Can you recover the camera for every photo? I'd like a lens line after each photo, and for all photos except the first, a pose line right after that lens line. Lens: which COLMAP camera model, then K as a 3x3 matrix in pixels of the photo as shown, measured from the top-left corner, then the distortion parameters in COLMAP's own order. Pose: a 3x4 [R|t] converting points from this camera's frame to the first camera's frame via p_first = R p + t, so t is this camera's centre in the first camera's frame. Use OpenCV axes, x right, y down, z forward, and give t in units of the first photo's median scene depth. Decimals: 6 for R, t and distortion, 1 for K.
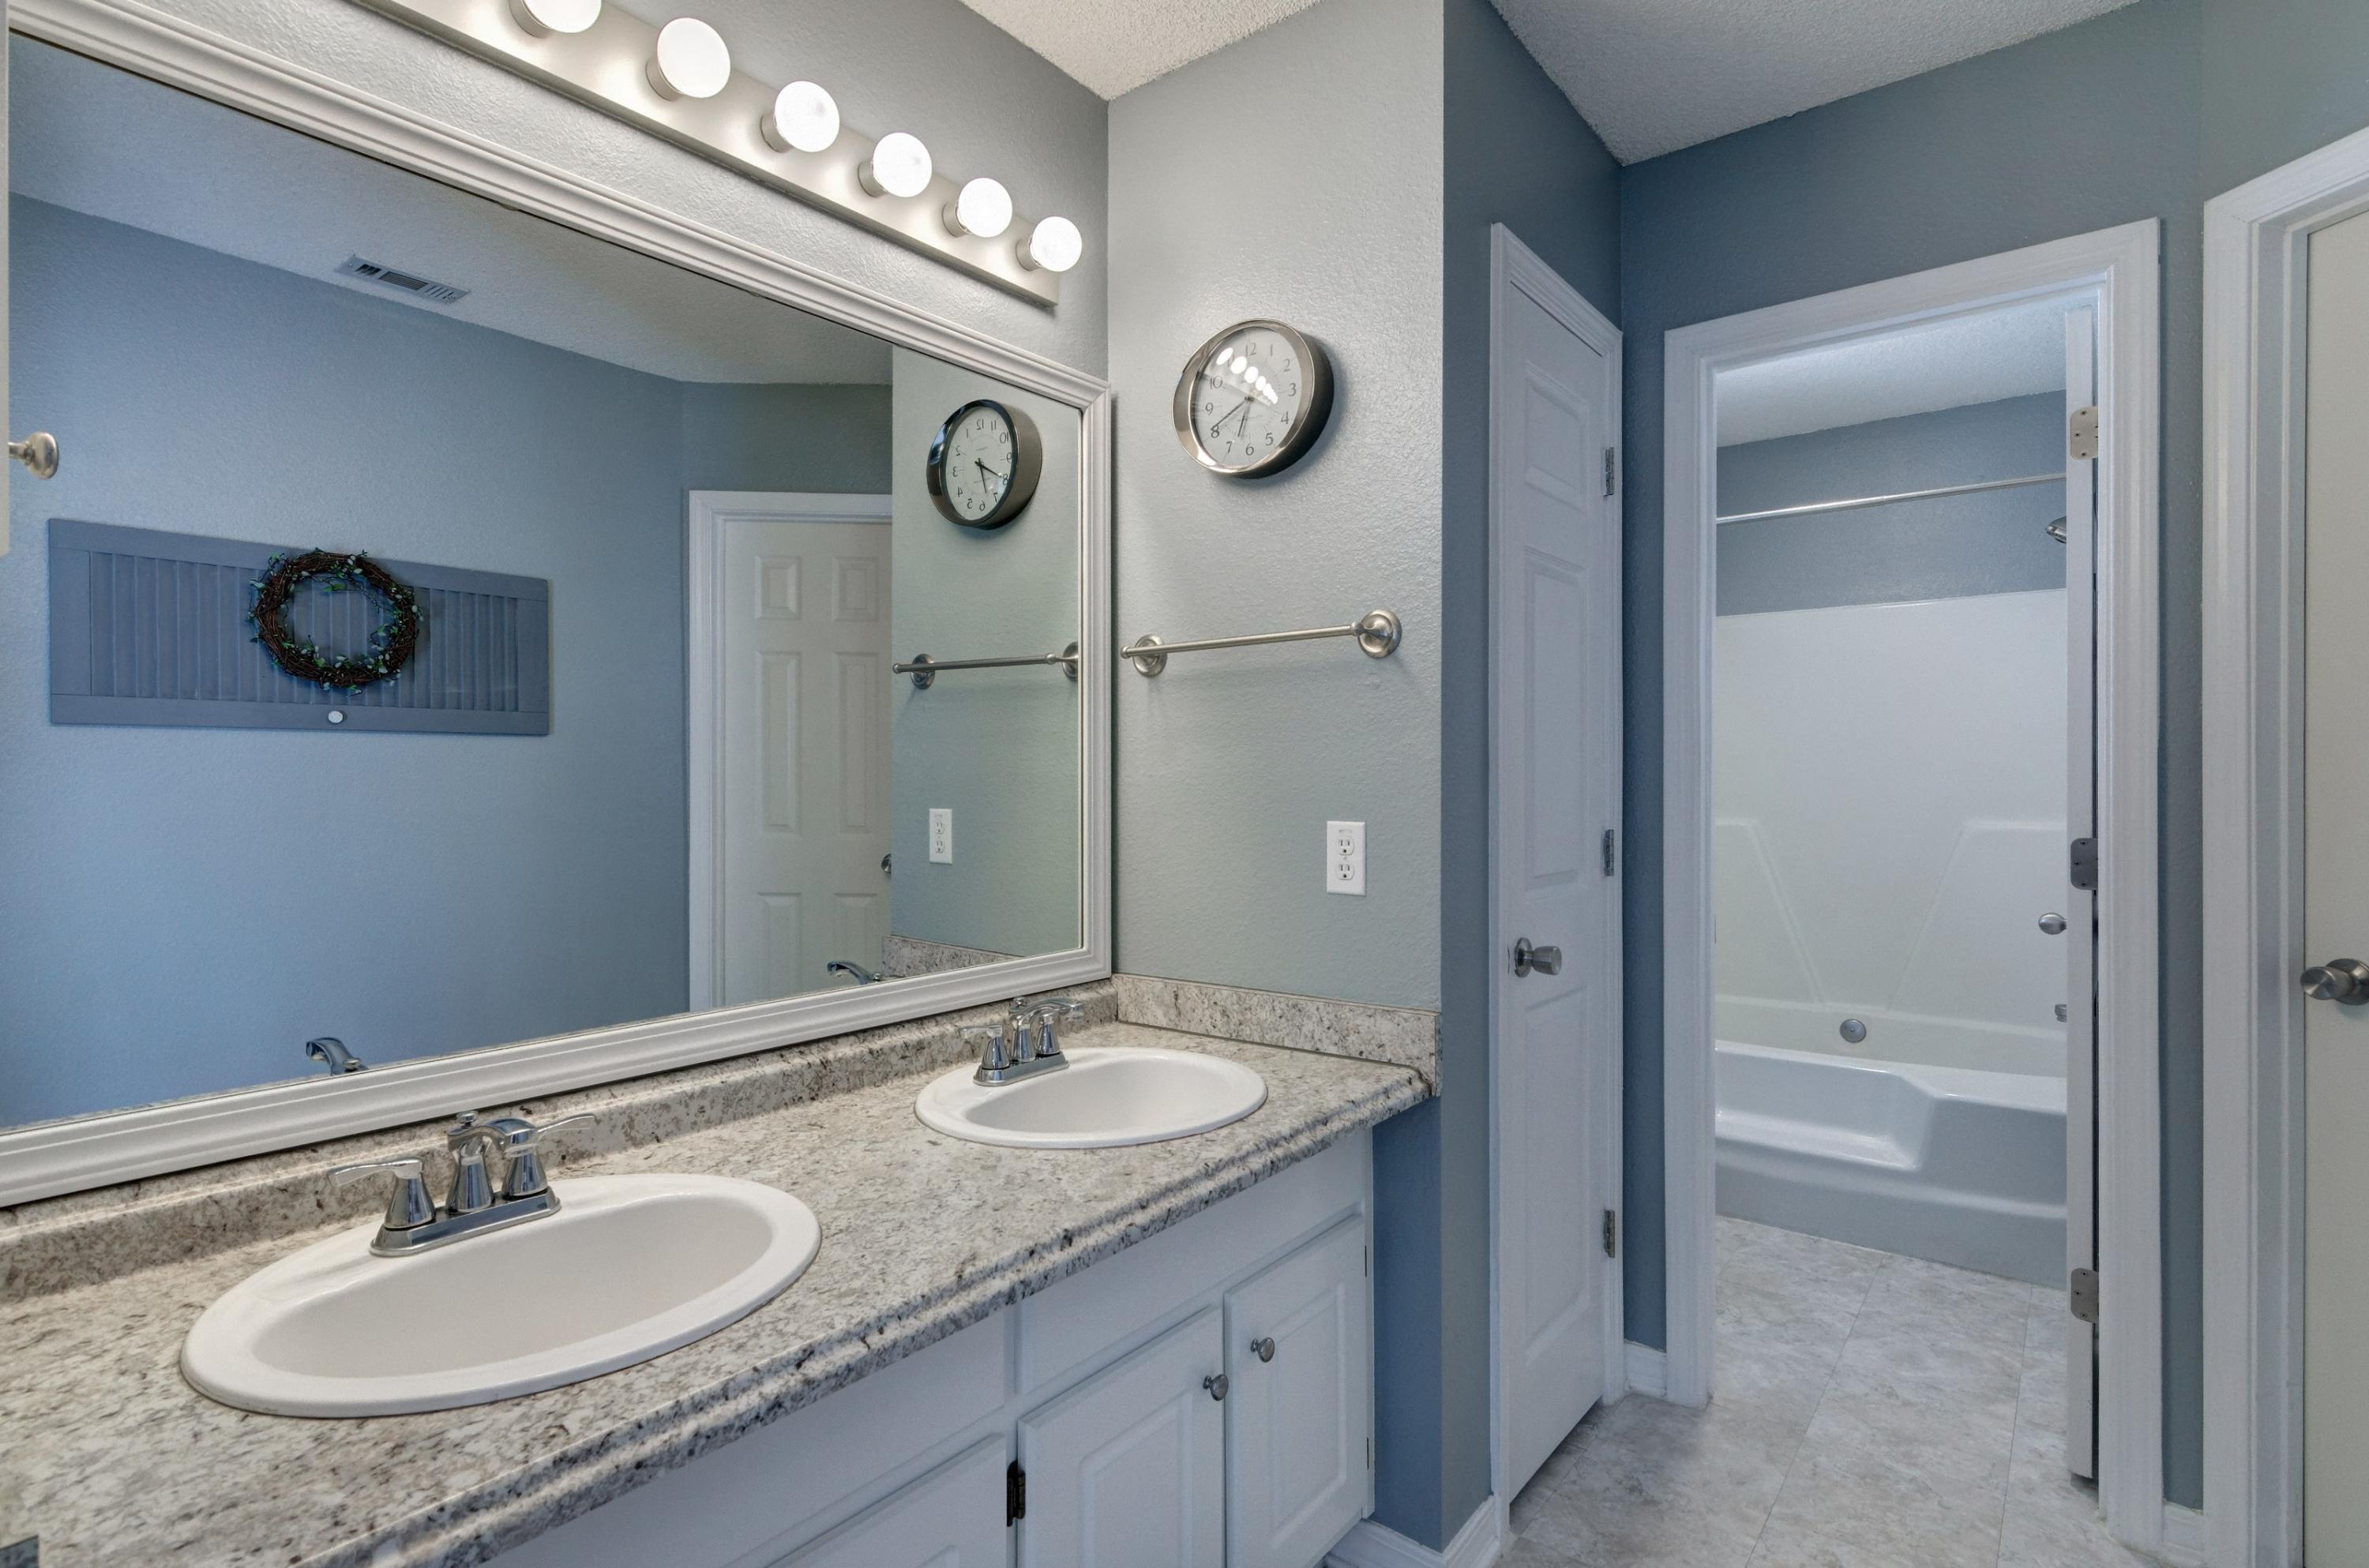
lens RADIAL K [[1145.5, 0, 1186.4], [0, 1145.5, 786.6], [0, 0, 1]] dist [0.006813, -0.002807]
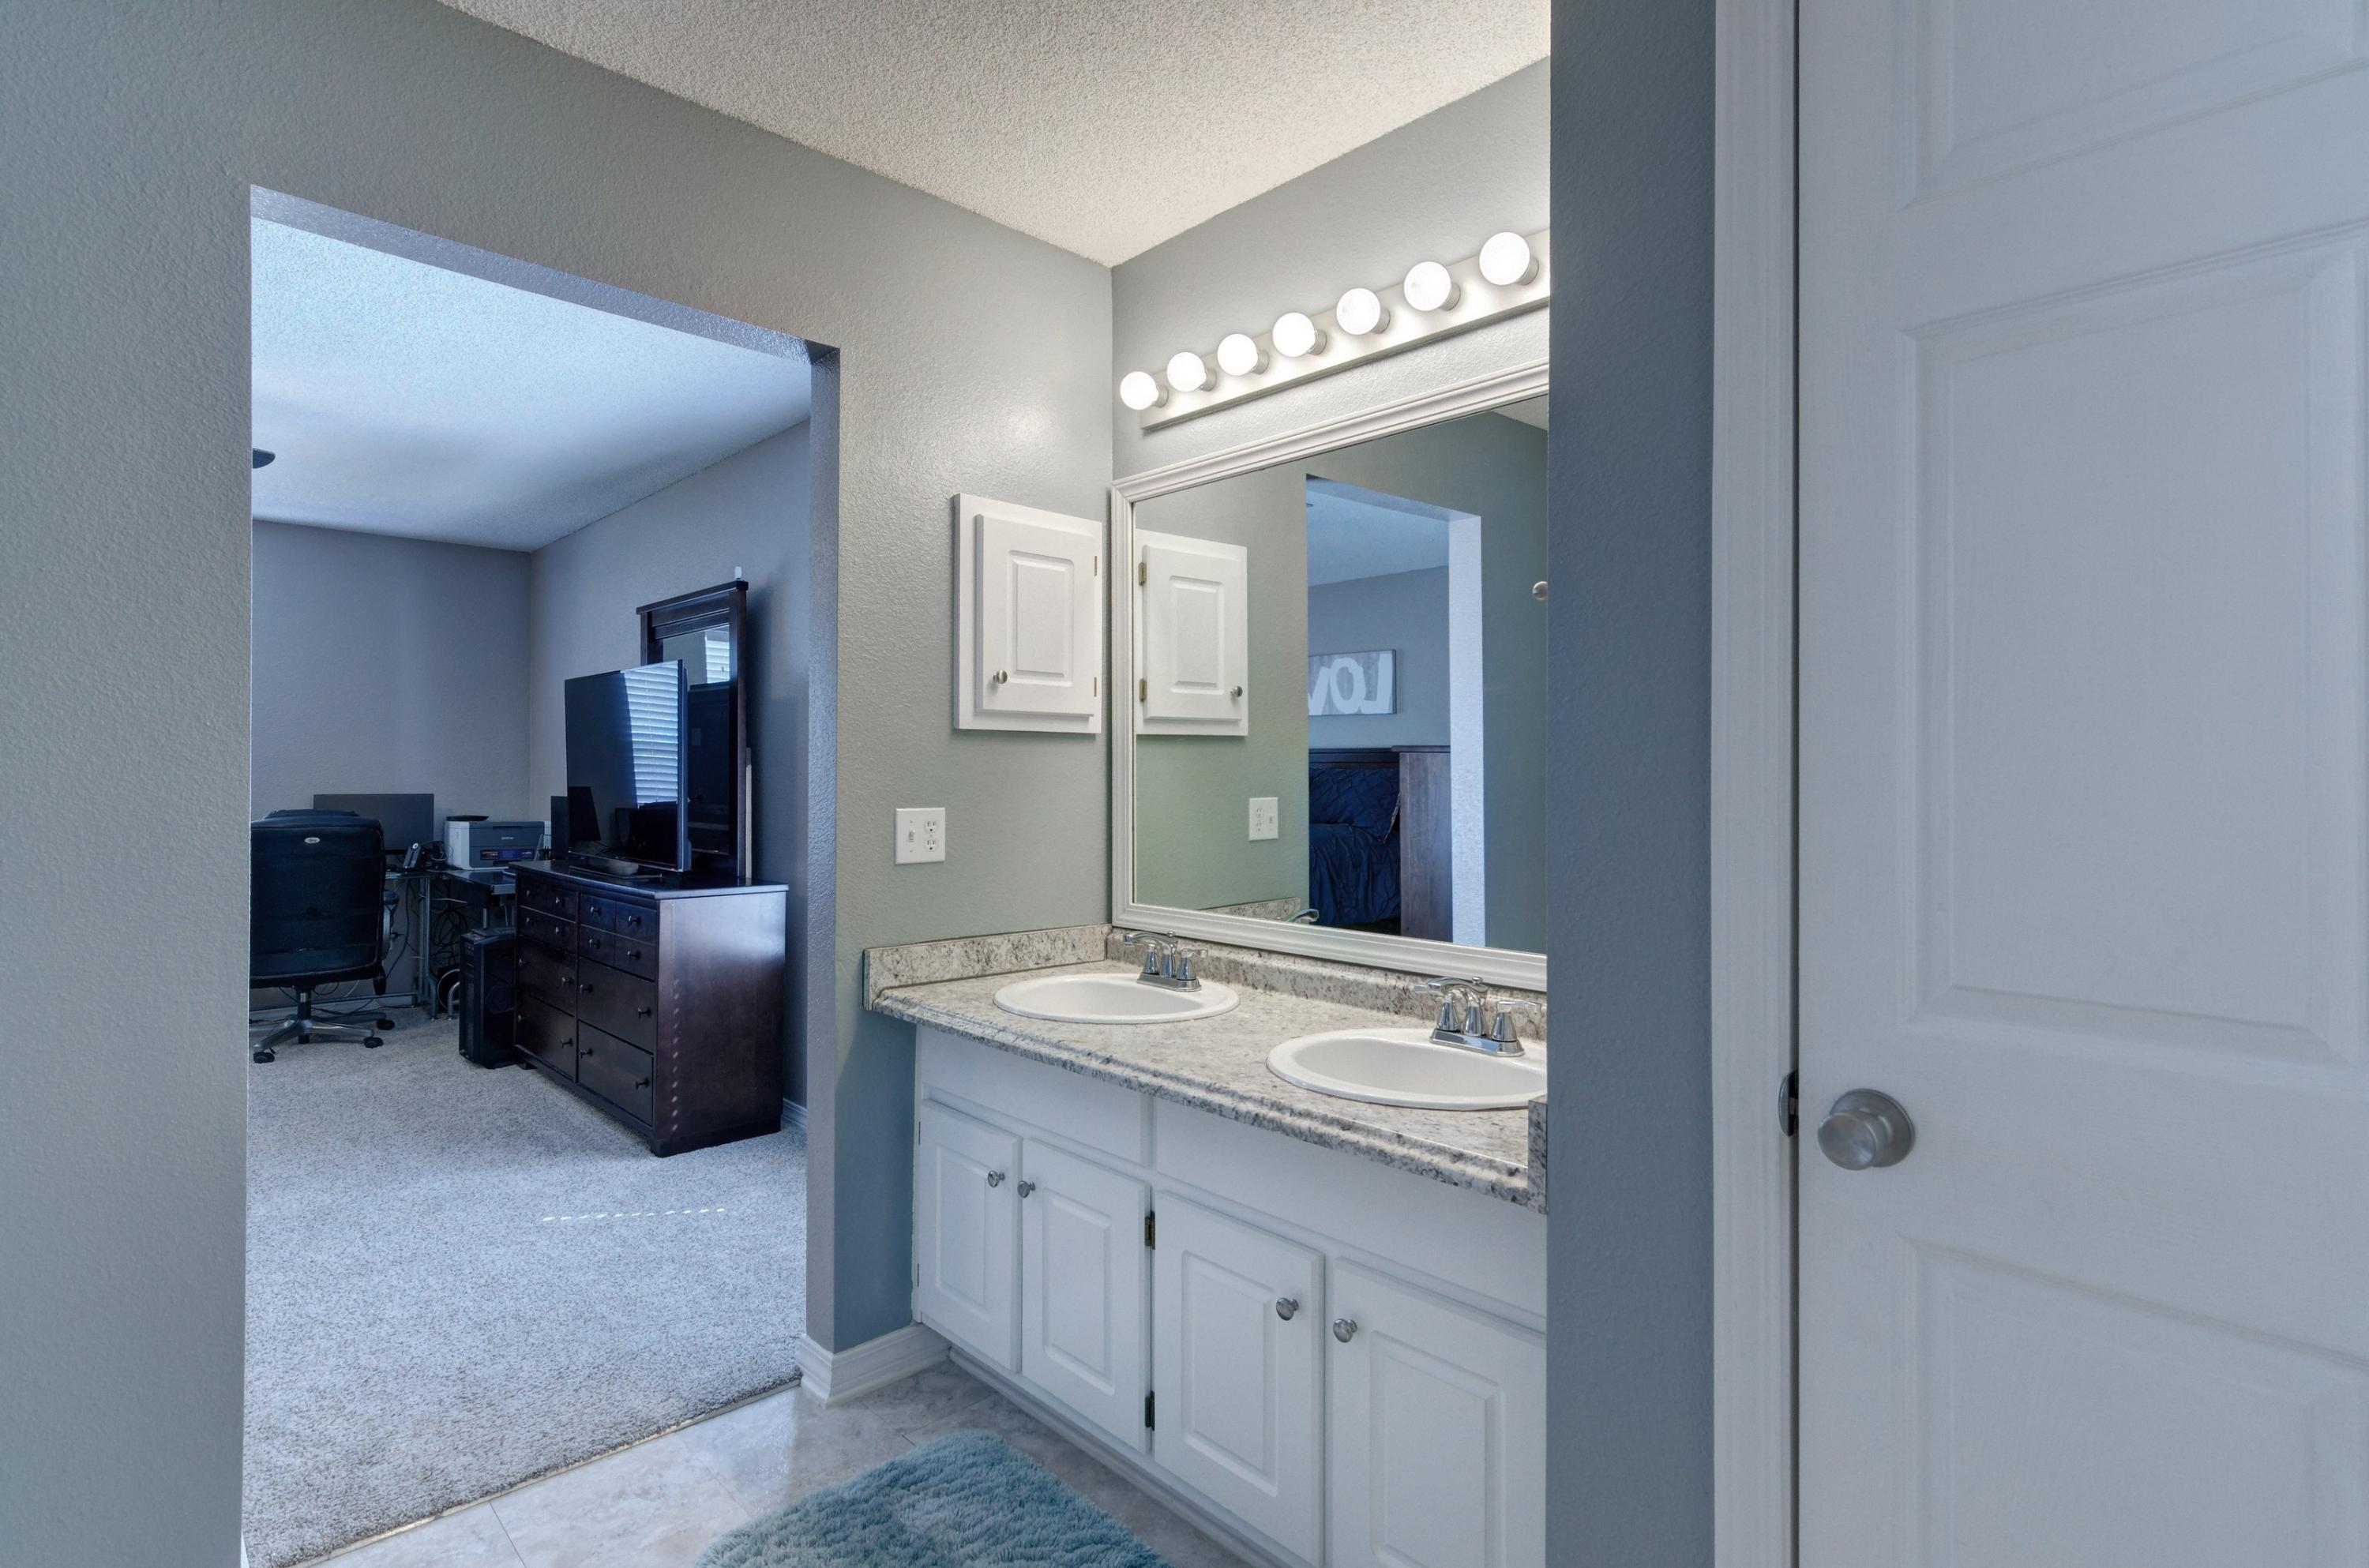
lens RADIAL K [[1145.5, 0, 1186.0], [0, 1145.5, 774.7], [0, 0, 1]] dist [0.006813, -0.002807]
pose [[-0.149579, 0.000517, -0.988750, 1.186080], [-0.005675, 0.999983, 0.001381, -0.009553], [0.988734, 0.005818, -0.149573, 1.082213]]
